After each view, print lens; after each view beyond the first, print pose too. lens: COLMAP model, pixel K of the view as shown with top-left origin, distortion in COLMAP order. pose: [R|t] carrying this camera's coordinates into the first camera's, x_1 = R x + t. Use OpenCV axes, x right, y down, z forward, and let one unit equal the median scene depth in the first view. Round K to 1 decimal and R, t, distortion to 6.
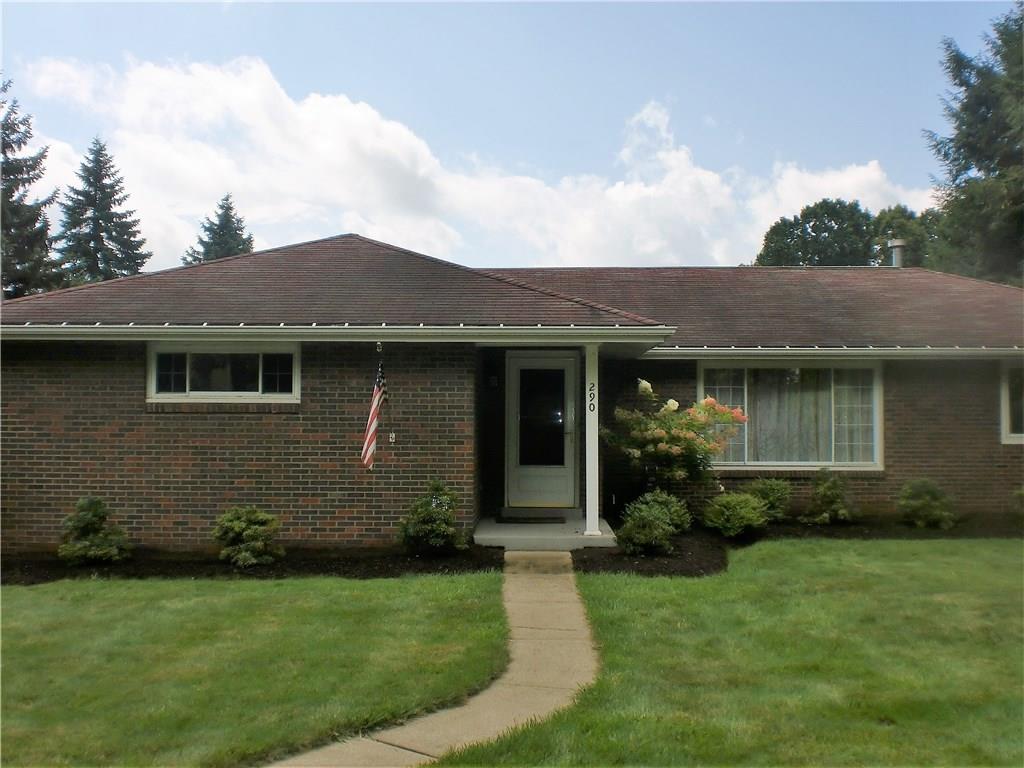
lens RADIAL K [[1056.8, 0, 519.1], [0, 1056.8, 386.5], [0, 0, 1]] dist [-0.021964, 0.000000]
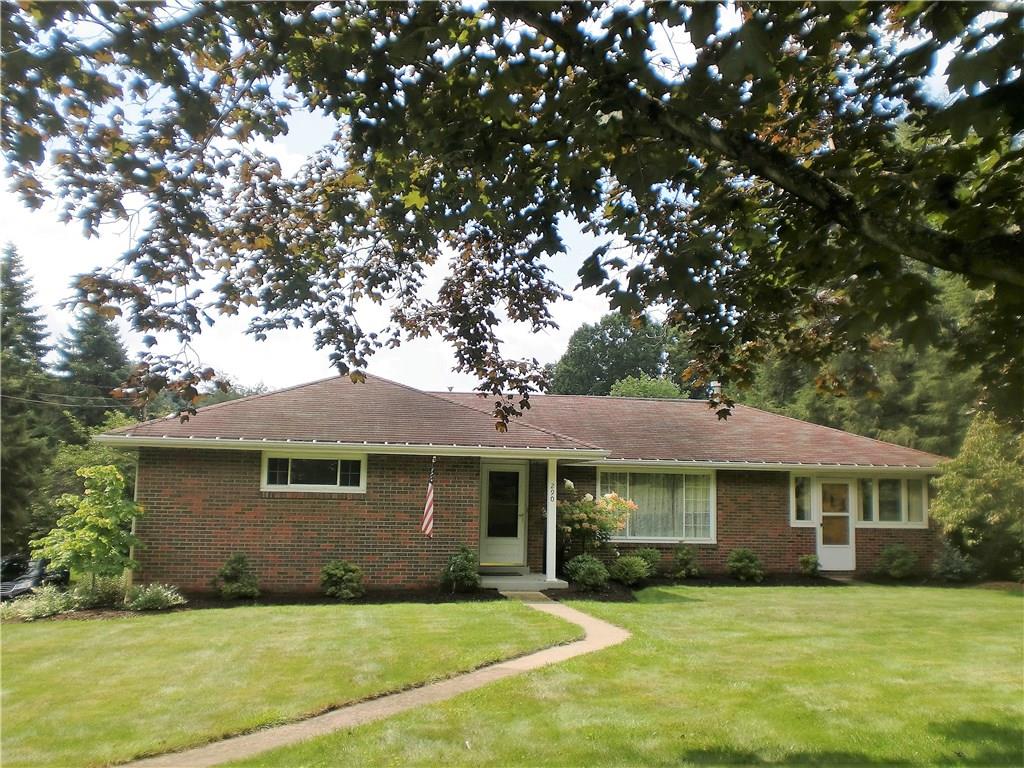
lens RADIAL K [[1056.8, 0, 510.2], [0, 1056.8, 381.8], [0, 0, 1]] dist [-0.021964, 0.000000]
pose [[0.980544, 0.037394, 0.192704, -0.274465], [-0.021399, 0.996200, -0.084429, -0.018532], [-0.195129, 0.078663, 0.977618, -0.489042]]
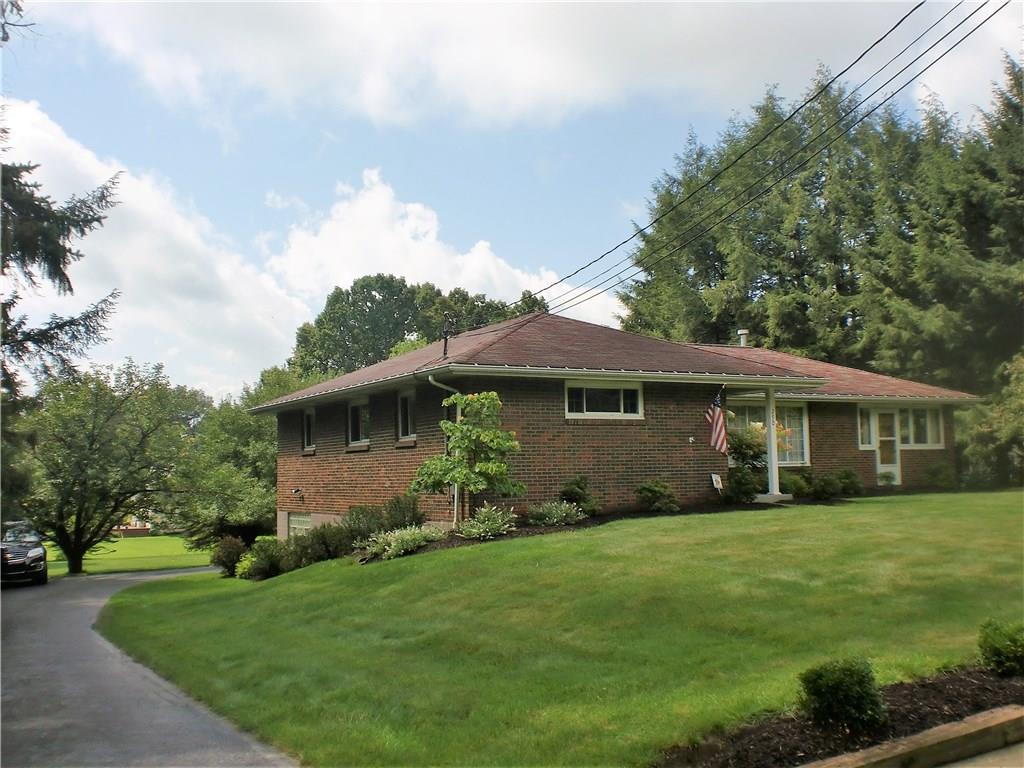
lens RADIAL K [[1056.8, 0, 510.8], [0, 1056.8, 386.6], [0, 0, 1]] dist [-0.021964, 0.000000]
pose [[0.859749, 0.021995, 0.510243, -1.112610], [0.007350, 0.998436, -0.055425, 0.049185], [-0.510664, 0.051402, 0.858242, -0.276641]]
